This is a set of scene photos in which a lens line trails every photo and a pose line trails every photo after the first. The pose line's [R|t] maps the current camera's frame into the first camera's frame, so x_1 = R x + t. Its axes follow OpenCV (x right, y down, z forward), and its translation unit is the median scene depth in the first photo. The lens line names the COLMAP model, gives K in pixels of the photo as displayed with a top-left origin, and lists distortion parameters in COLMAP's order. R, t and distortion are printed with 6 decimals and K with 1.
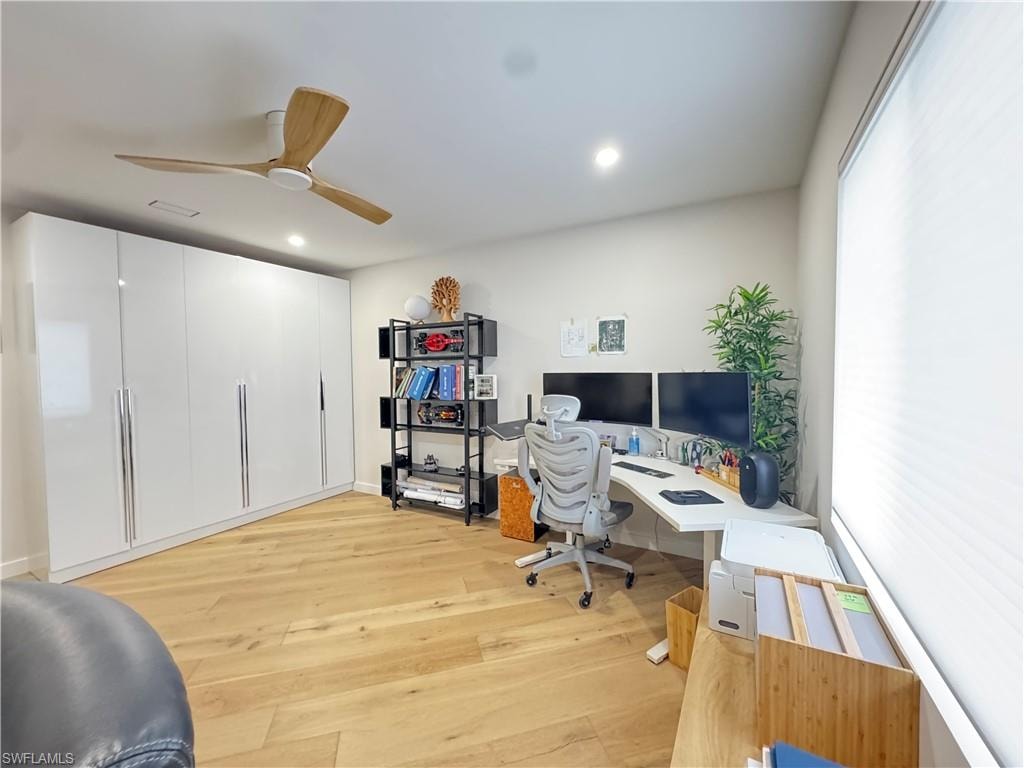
lens RADIAL K [[408.8, 0, 513.2], [0, 408.8, 385.0], [0, 0, 1]] dist [-0.003850, 0.000630]
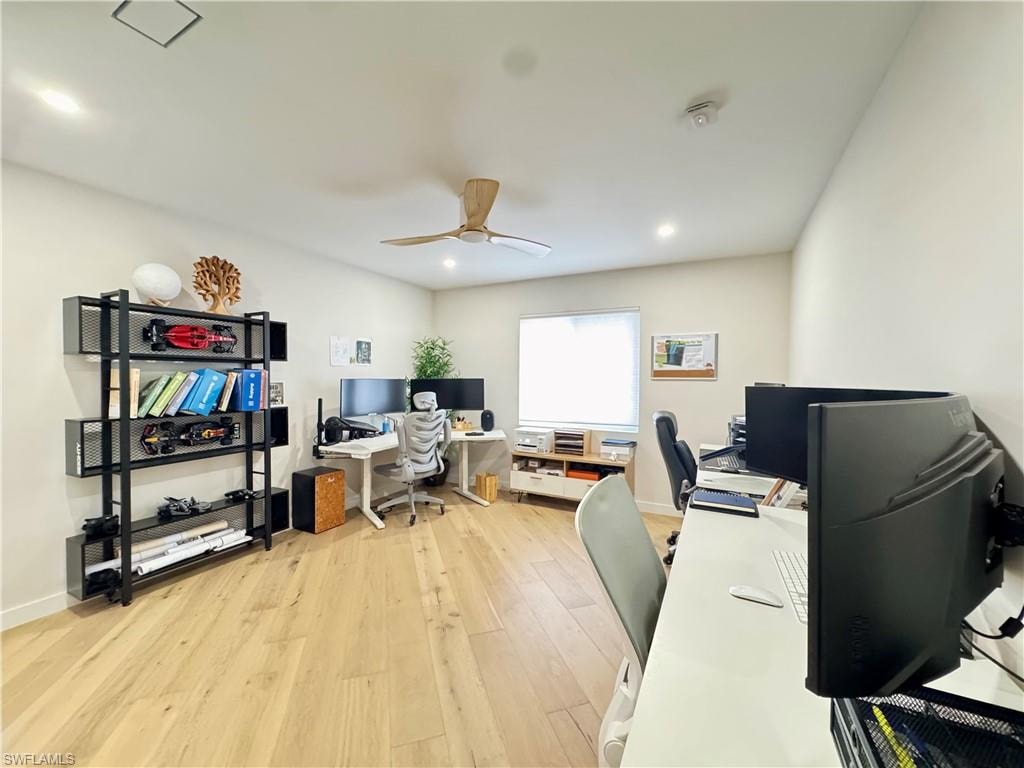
lens RADIAL K [[408.8, 0, 515.6], [0, 408.8, 383.3], [0, 0, 1]] dist [-0.003850, 0.000630]
pose [[-0.048663, -0.004349, 0.998806, -1.000214], [0.034615, 0.999382, 0.006038, -0.005660], [-0.998215, 0.034868, -0.048482, 0.482586]]
